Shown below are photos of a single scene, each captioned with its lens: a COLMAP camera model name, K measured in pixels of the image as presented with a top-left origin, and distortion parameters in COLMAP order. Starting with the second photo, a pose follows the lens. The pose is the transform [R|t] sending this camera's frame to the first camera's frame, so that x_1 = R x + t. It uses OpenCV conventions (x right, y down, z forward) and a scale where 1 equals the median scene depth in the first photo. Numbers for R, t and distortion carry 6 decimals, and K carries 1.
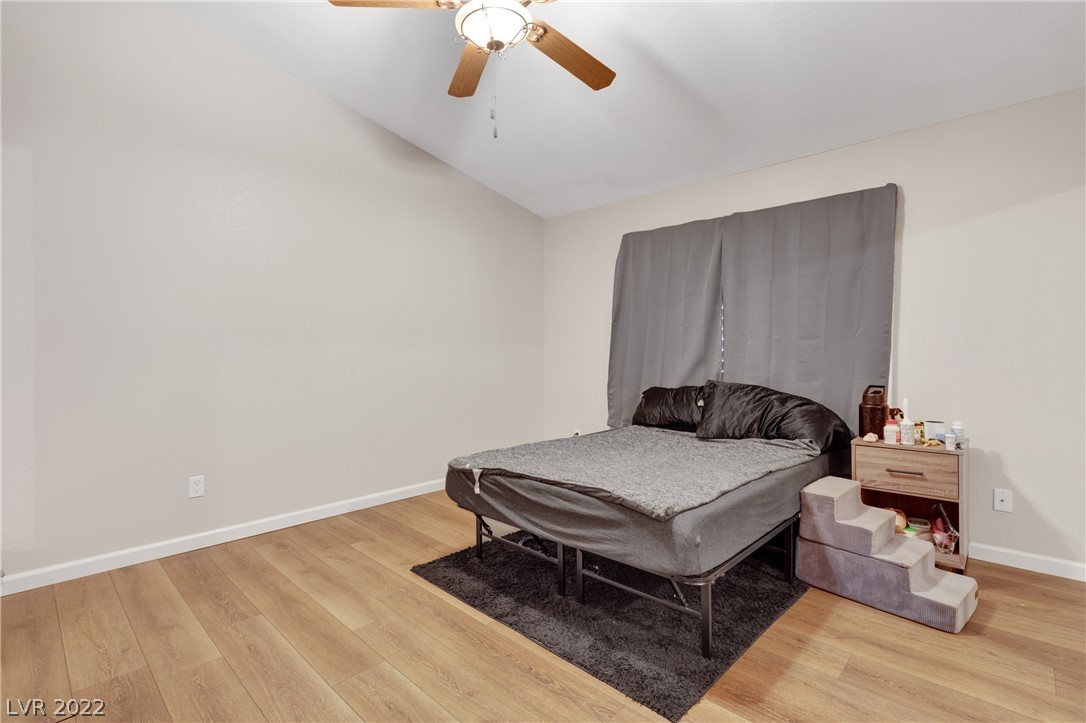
lens RADIAL K [[486.9, 0, 545.9], [0, 486.9, 356.2], [0, 0, 1]] dist [0.002327, -0.000019]
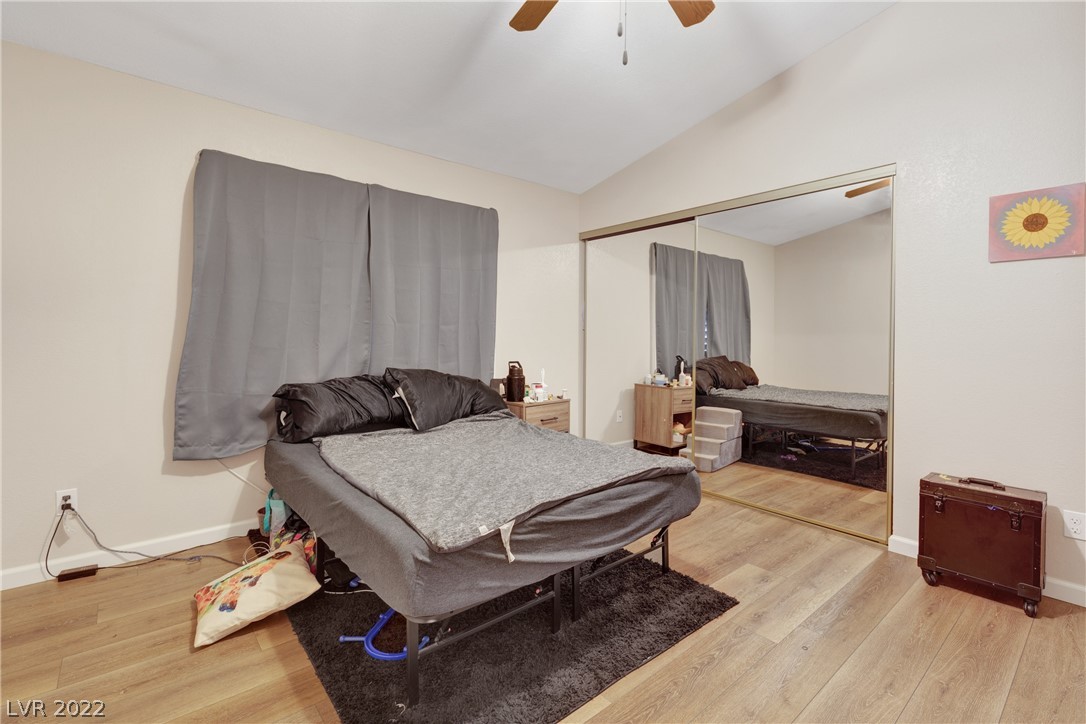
lens RADIAL K [[503.1, 0, 546.0], [0, 503.1, 344.1], [0, 0, 1]] dist [0.002299, 0.000142]
pose [[0.115344, -0.016105, 0.993195, -0.802315], [0.005267, 0.999864, 0.015601, -0.009127], [-0.993312, 0.003432, 0.115413, 0.906666]]
